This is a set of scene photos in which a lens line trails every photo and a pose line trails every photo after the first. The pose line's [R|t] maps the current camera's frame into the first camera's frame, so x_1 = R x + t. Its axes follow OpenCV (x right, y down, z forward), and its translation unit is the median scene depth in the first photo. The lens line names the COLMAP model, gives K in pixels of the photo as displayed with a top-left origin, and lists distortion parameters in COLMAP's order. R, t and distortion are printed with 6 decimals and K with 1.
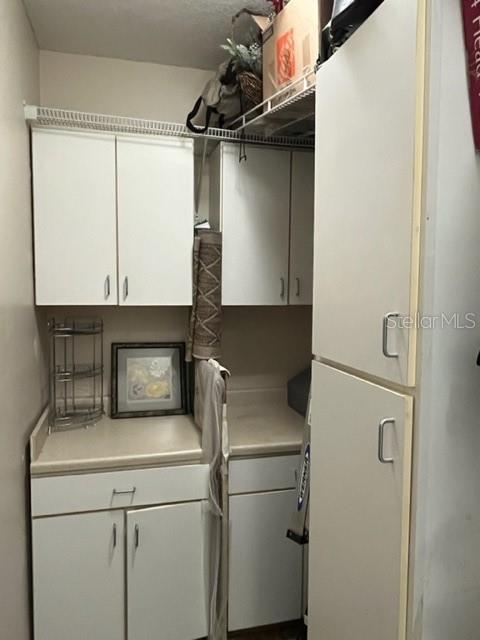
lens RADIAL K [[459.8, 0, 237.9], [0, 459.8, 316.4], [0, 0, 1]] dist [0.005285, -0.011508]
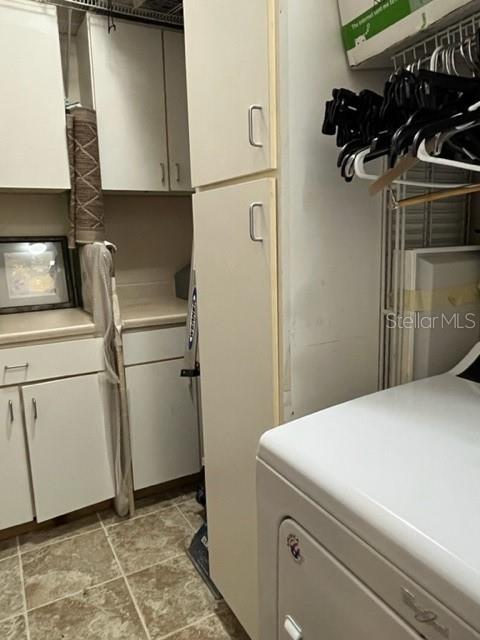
lens RADIAL K [[459.8, 0, 239.8], [0, 459.8, 321.6], [0, 0, 1]] dist [0.005285, -0.011508]
pose [[0.967829, -0.077929, 0.239238, -0.008634], [0.050585, 0.991679, 0.118384, 0.178688], [-0.246473, -0.102474, 0.963717, -0.068927]]
